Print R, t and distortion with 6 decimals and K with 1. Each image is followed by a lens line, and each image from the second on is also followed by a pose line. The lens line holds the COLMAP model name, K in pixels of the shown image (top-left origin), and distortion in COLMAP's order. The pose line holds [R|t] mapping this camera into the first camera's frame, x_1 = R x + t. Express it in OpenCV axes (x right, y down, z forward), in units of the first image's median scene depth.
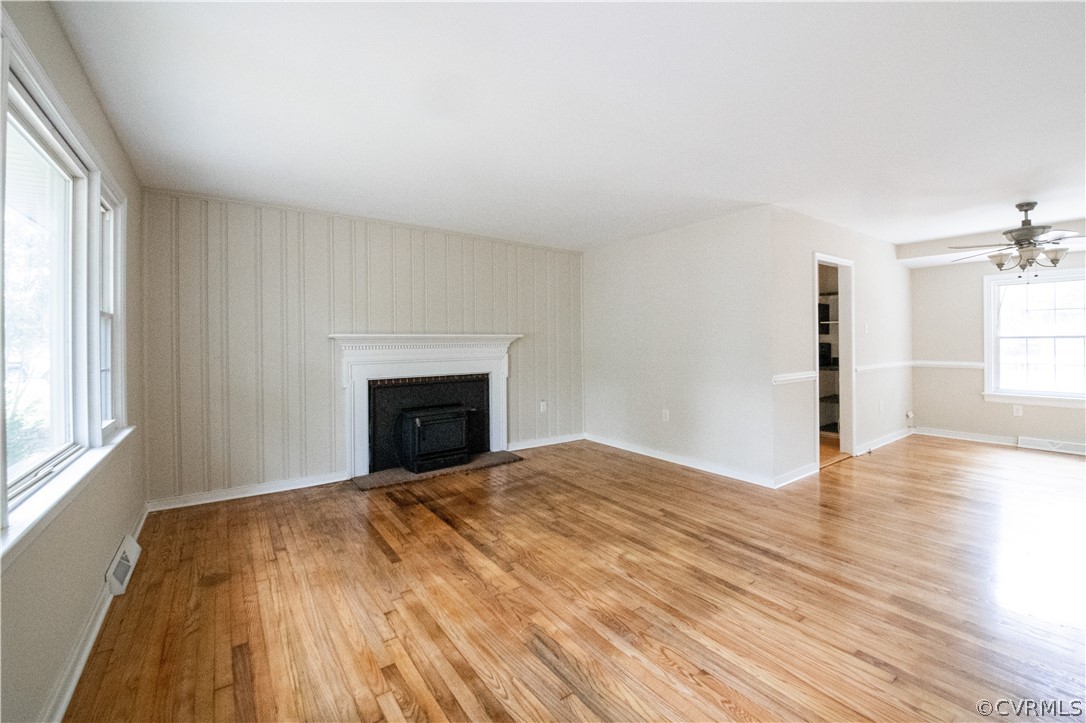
lens RADIAL K [[458.0, 0, 567.7], [0, 458.0, 328.0], [0, 0, 1]] dist [0.000519, -0.017534]
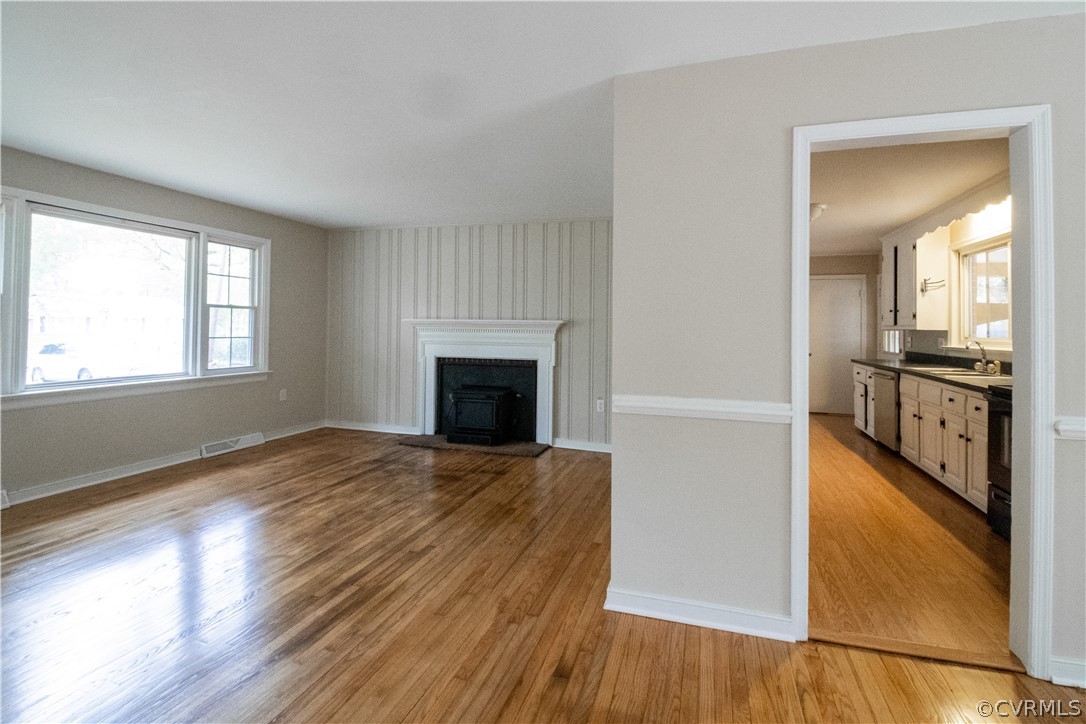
lens RADIAL K [[458.0, 0, 567.7], [0, 458.0, 328.5], [0, 0, 1]] dist [0.000519, -0.017534]
pose [[0.611465, 0.019620, -0.791028, 0.858178], [0.002592, 0.999637, 0.026798, 0.009704], [0.791267, -0.018437, 0.611192, 0.652538]]
